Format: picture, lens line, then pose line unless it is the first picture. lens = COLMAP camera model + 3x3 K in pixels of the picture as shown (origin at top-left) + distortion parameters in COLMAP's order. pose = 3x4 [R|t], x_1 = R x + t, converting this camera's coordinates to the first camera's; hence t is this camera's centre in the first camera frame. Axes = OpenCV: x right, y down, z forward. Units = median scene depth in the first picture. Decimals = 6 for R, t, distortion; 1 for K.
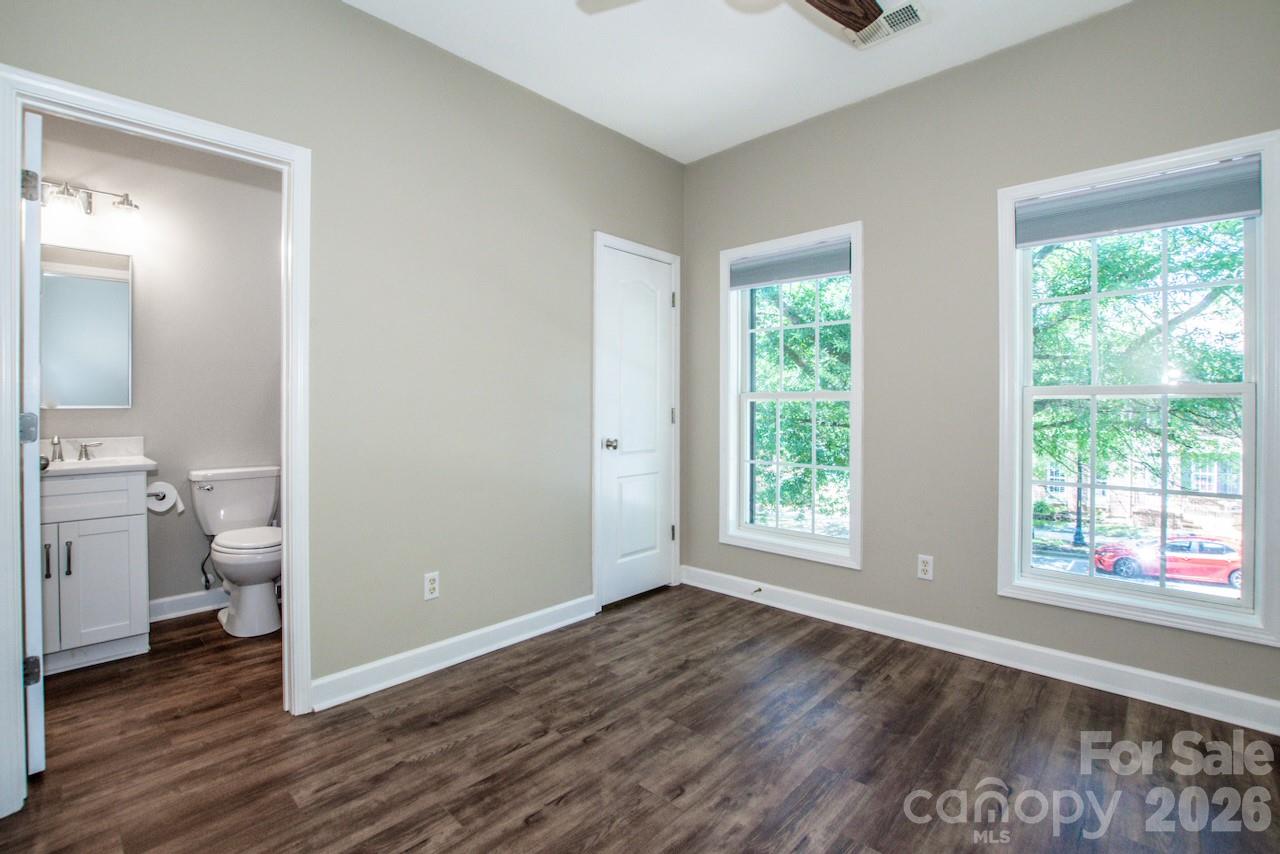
lens RADIAL K [[577.3, 0, 657.0], [0, 577.3, 405.3], [0, 0, 1]] dist [-0.027745, 0.004698]
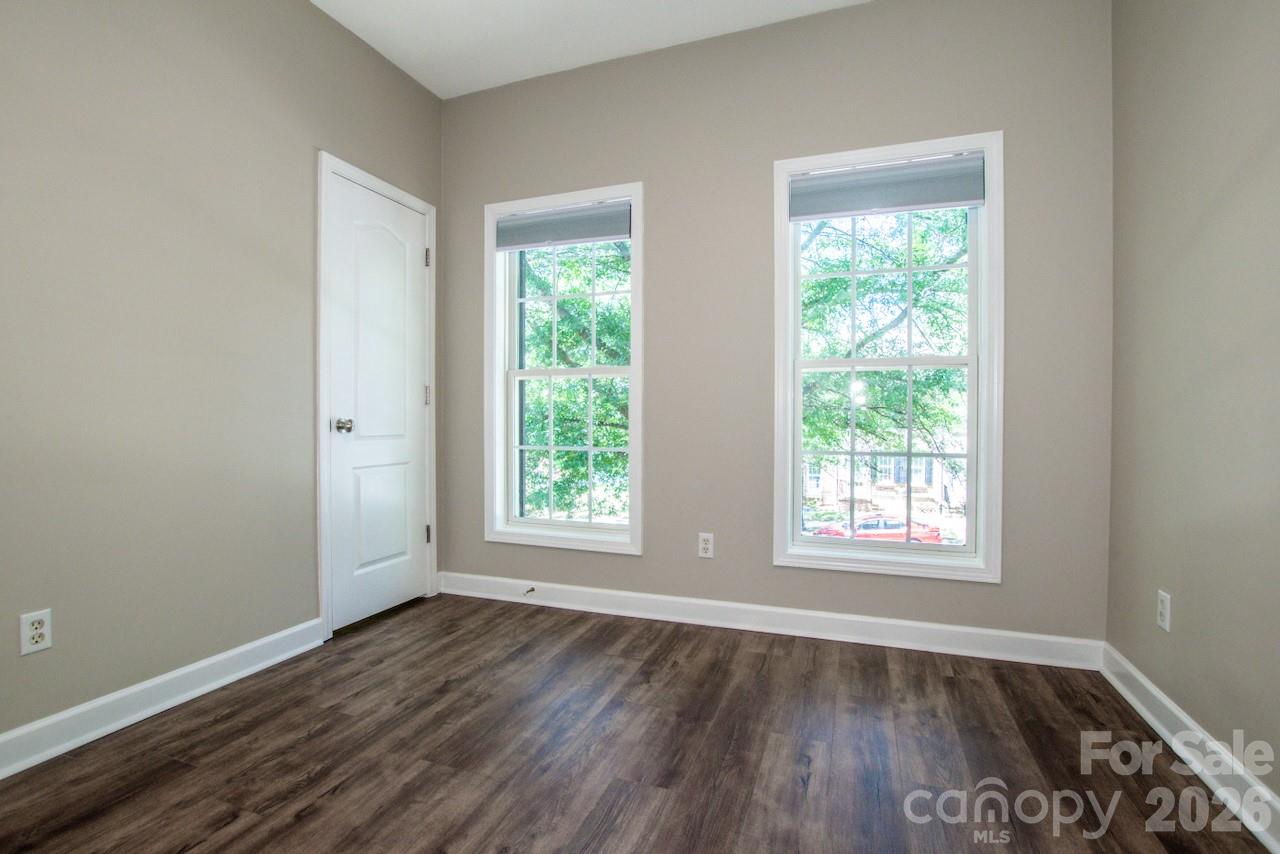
lens RADIAL K [[577.3, 0, 647.6], [0, 577.3, 427.9], [0, 0, 1]] dist [-0.027745, 0.004698]
pose [[0.925114, -0.007218, 0.379621, 0.009796], [0.000077, 0.999823, 0.018823, 0.070488], [-0.379690, -0.017384, 0.924951, 0.149354]]
